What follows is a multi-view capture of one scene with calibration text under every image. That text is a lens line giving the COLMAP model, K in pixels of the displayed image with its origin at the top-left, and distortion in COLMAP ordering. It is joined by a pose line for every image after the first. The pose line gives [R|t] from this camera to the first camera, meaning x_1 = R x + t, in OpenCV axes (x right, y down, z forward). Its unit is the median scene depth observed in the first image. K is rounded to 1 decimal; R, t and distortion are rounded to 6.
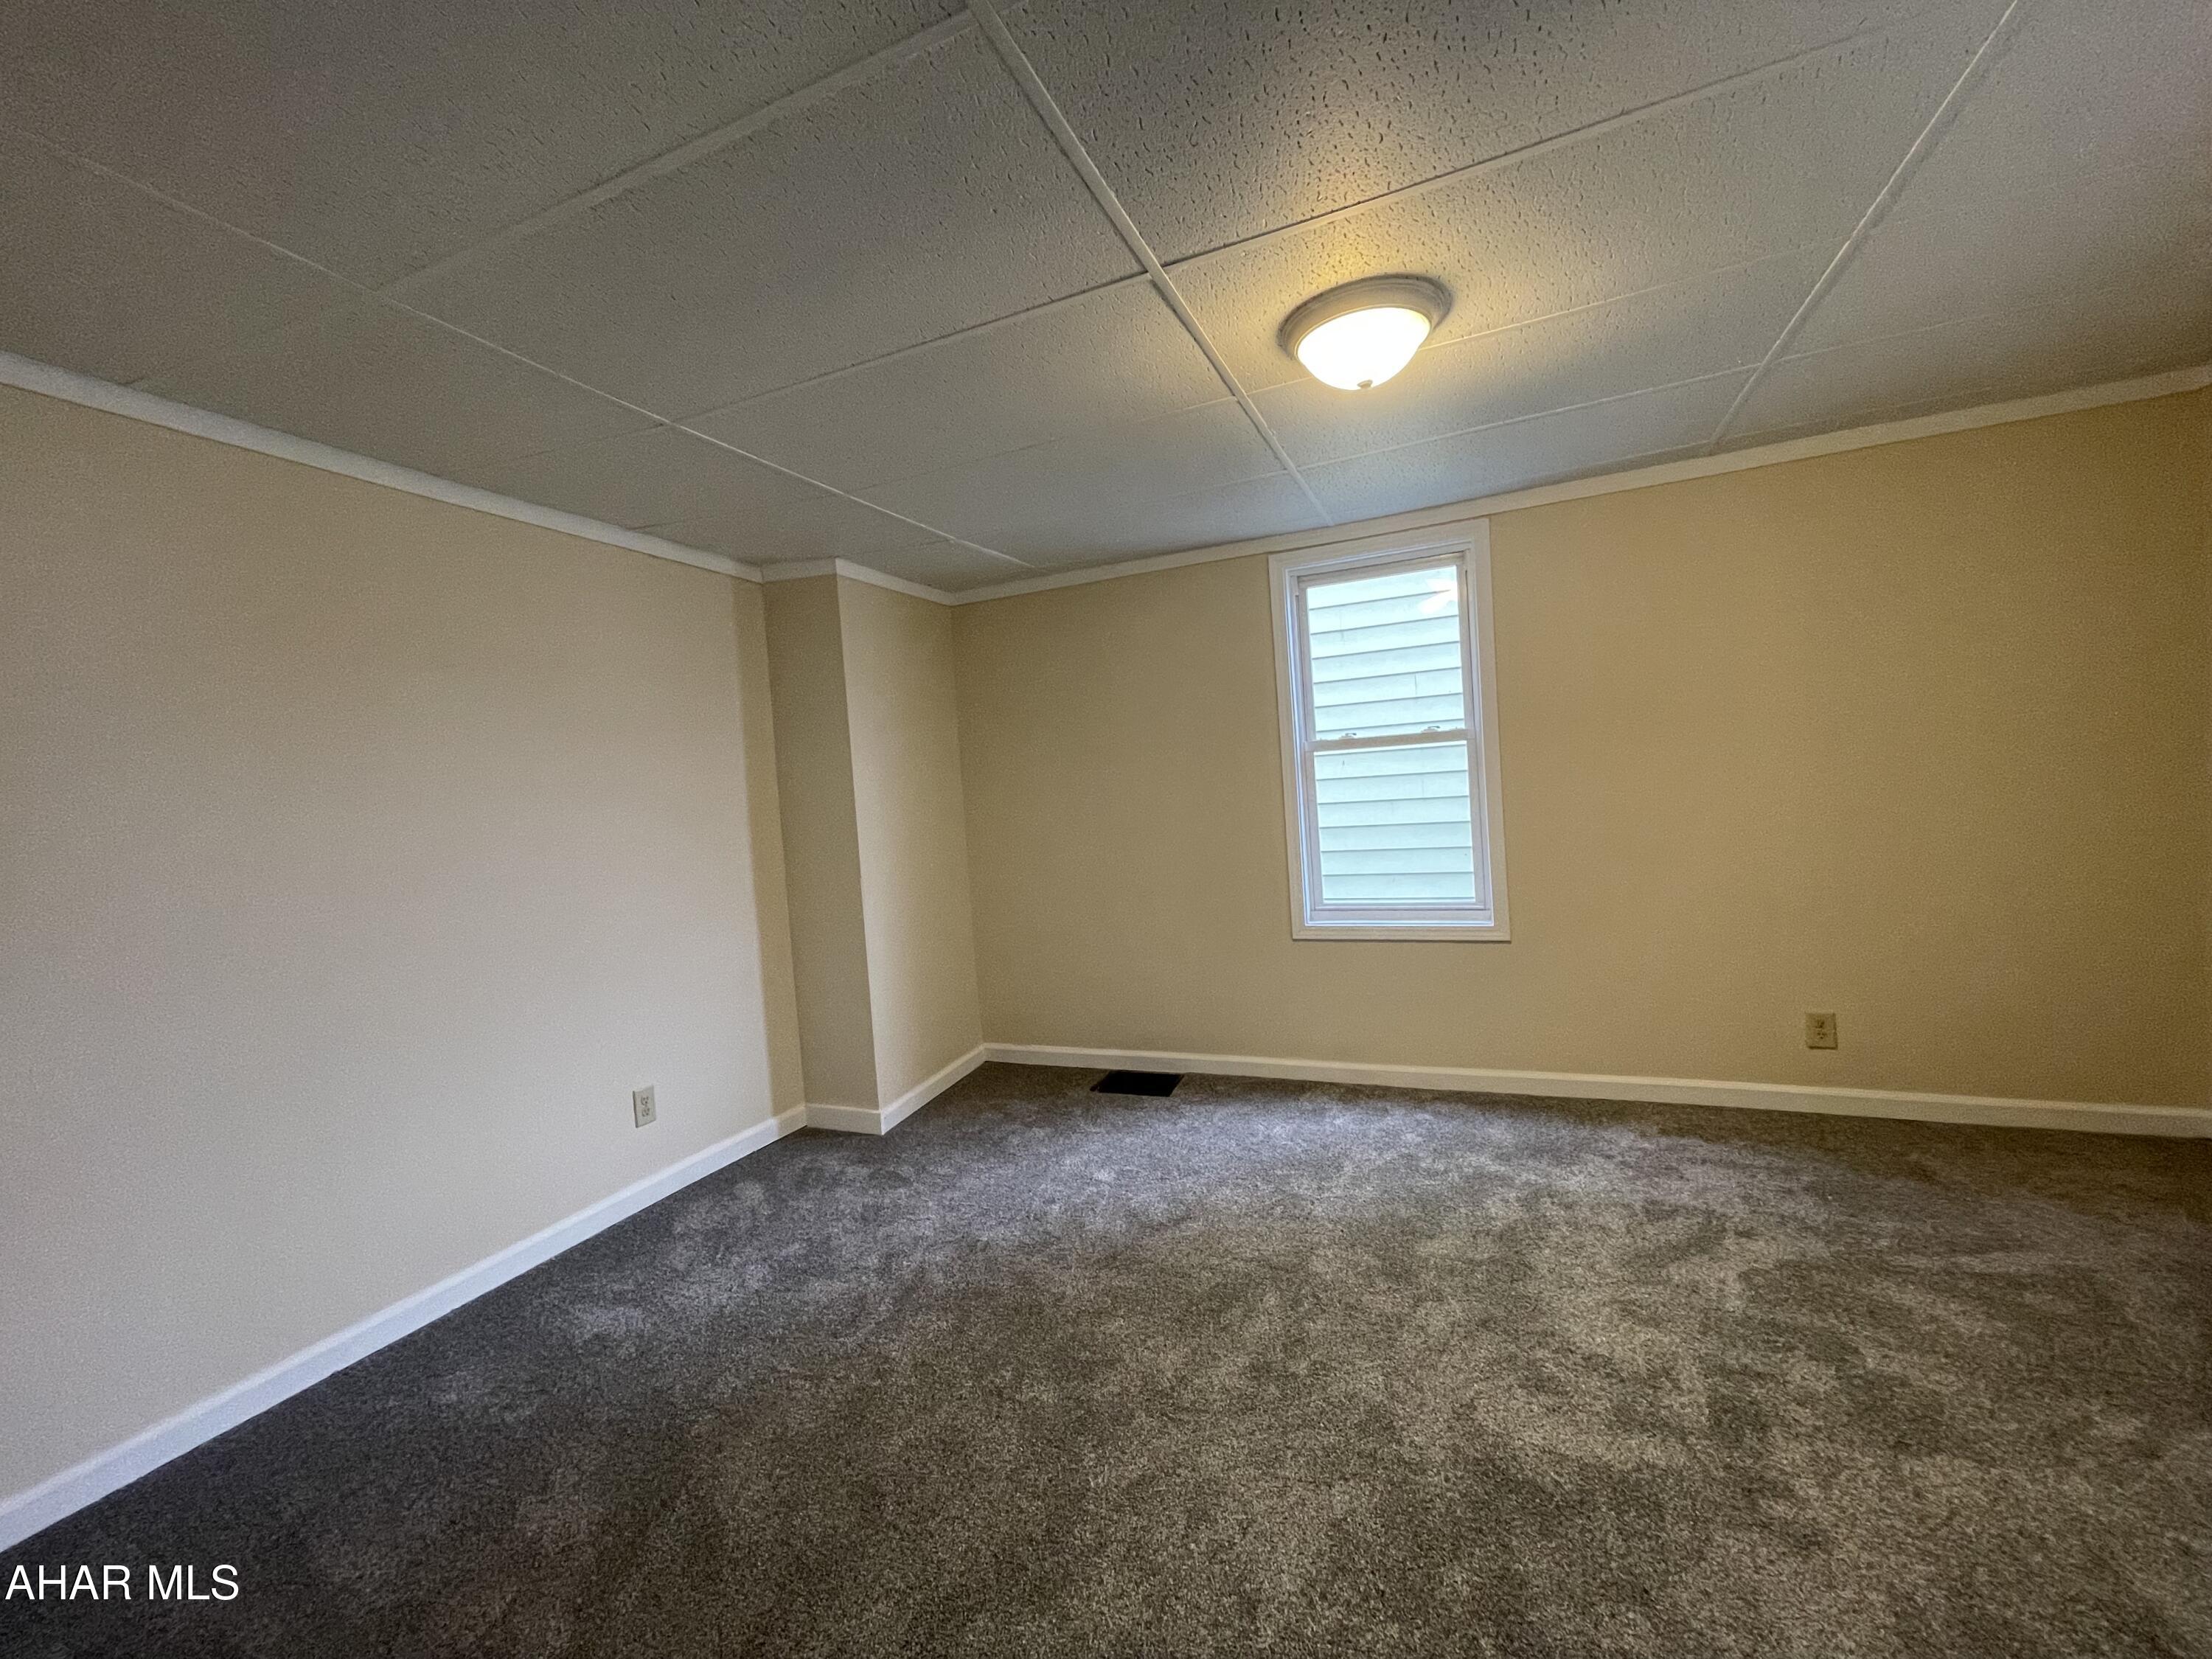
lens RADIAL K [[890.7, 0, 1109.2], [0, 890.7, 821.6], [0, 0, 1]] dist [-0.003373, -0.000004]
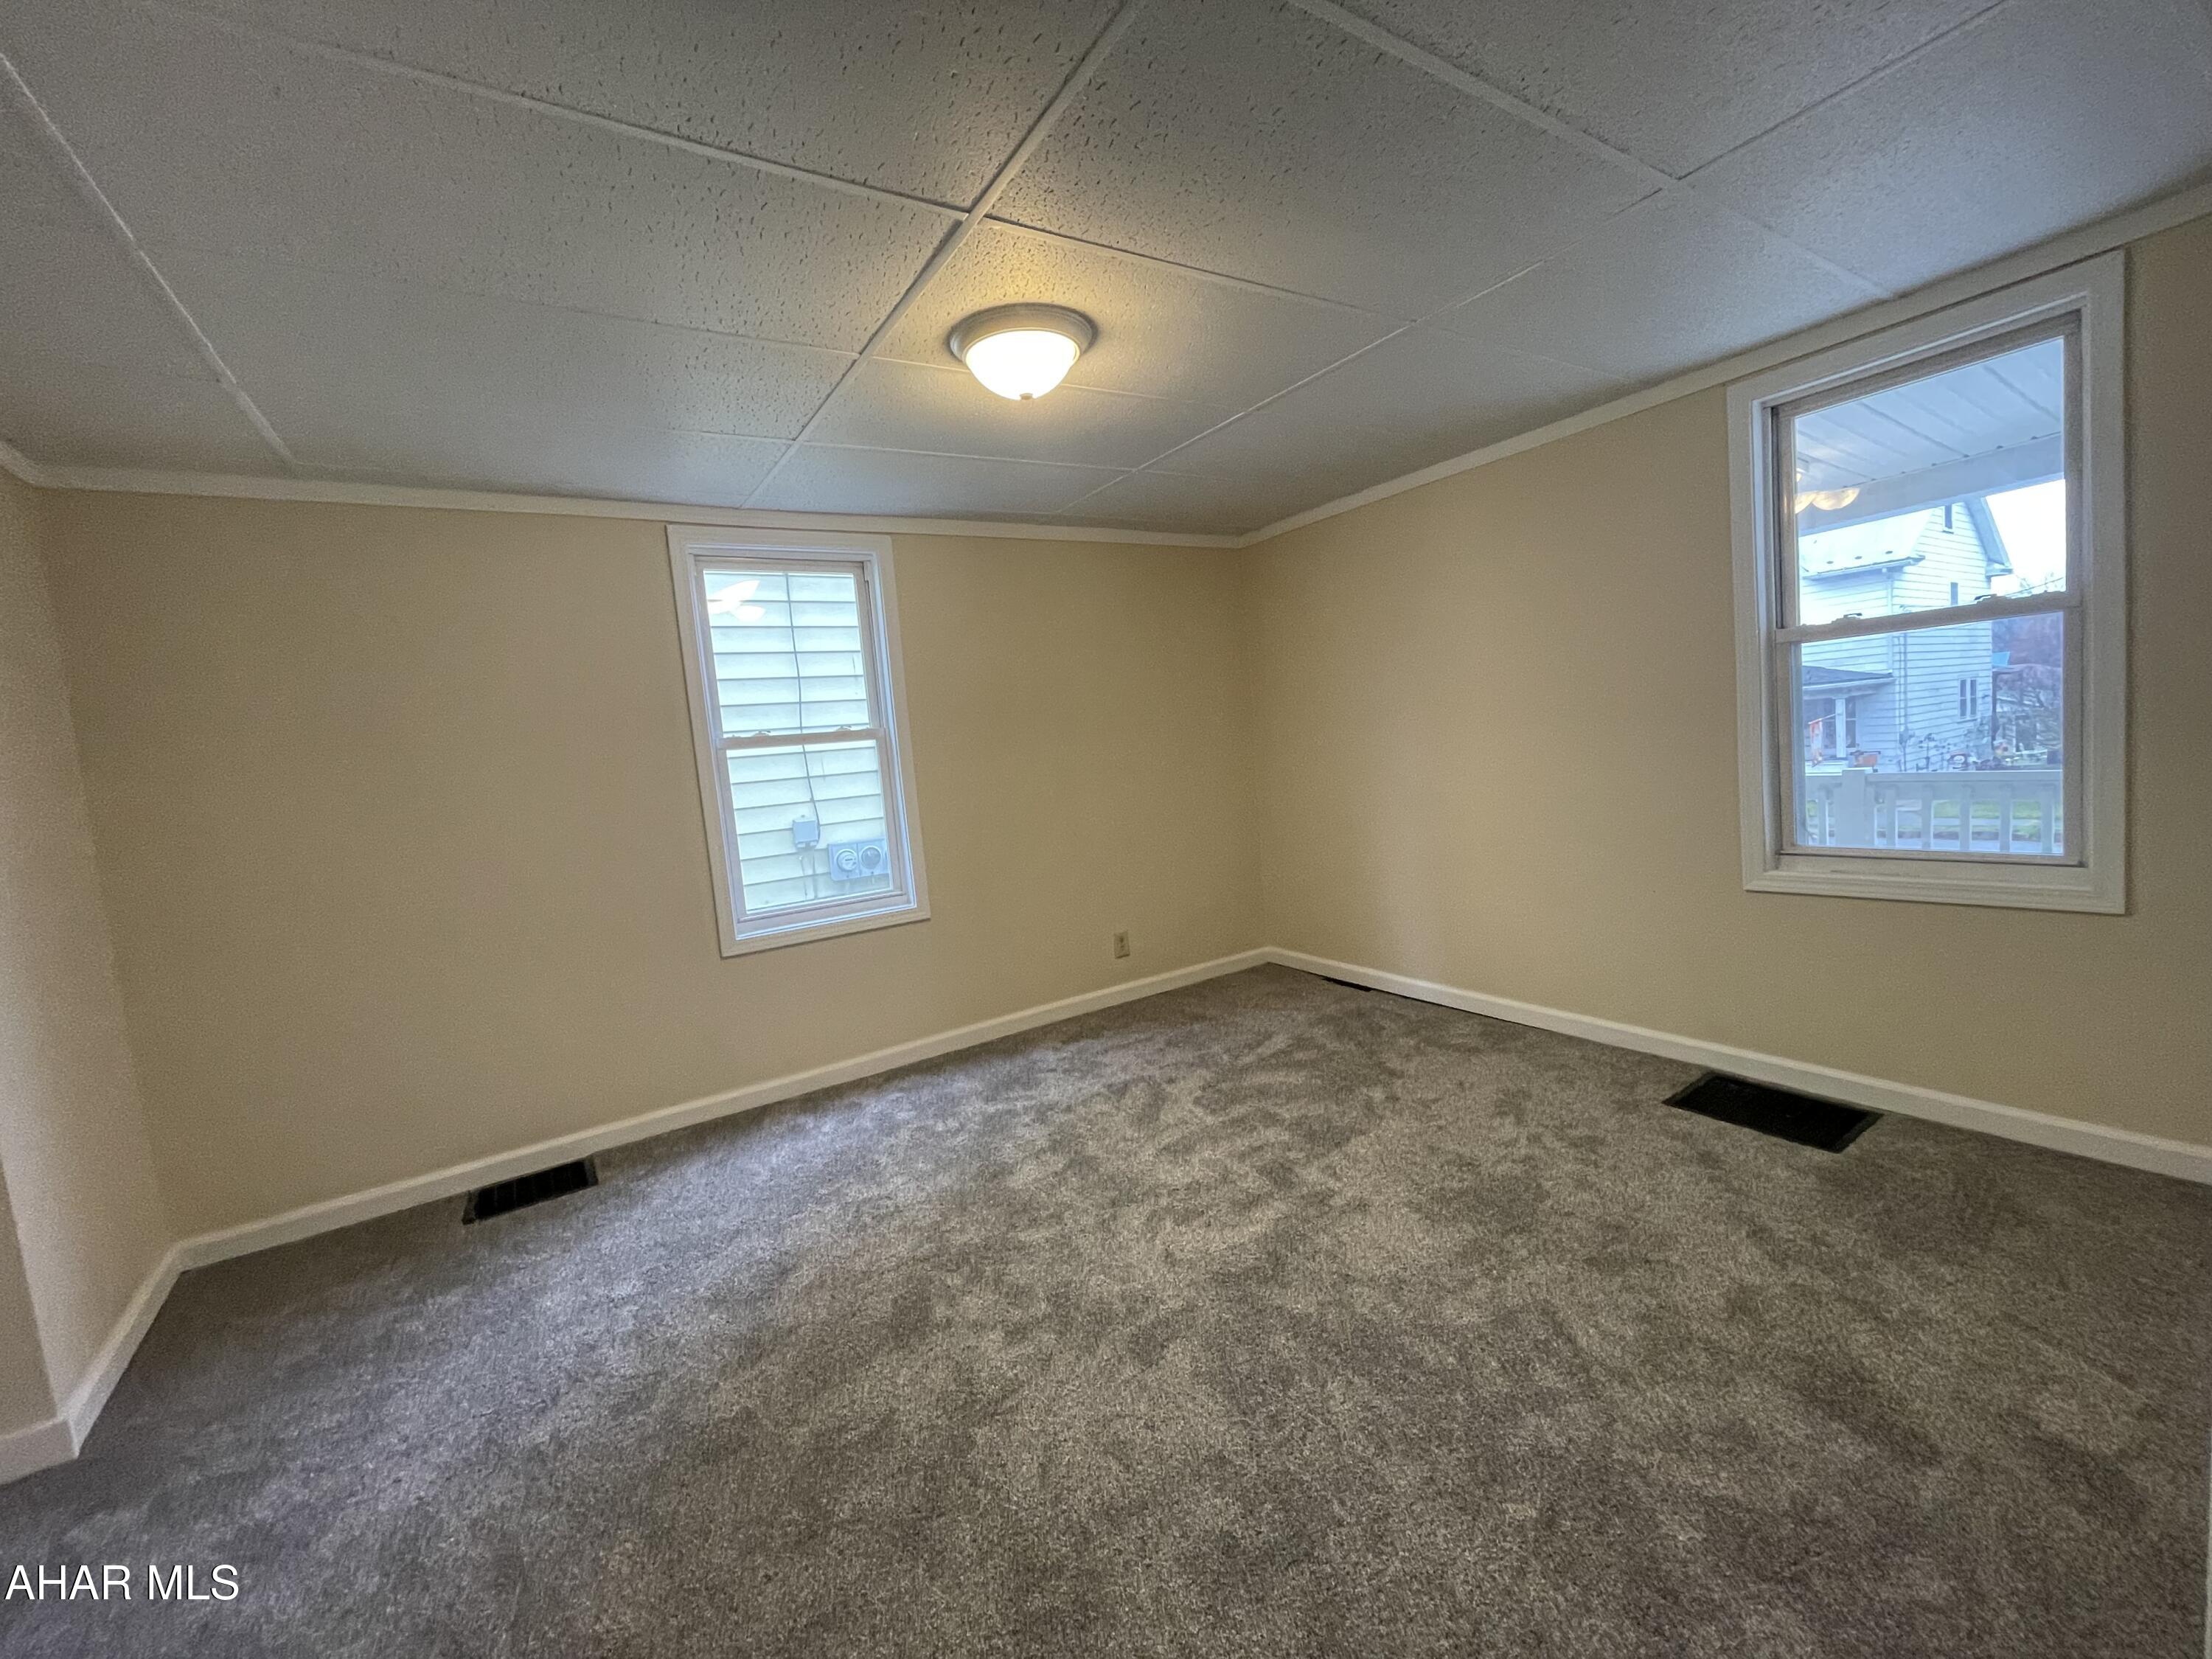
lens RADIAL K [[890.7, 0, 1109.2], [0, 890.7, 821.6], [0, 0, 1]] dist [-0.003373, -0.000004]
pose [[0.558710, -0.054544, 0.827568, -0.395376], [0.083766, 0.996444, 0.009123, 0.025219], [-0.825122, 0.064225, 0.561292, 0.209187]]
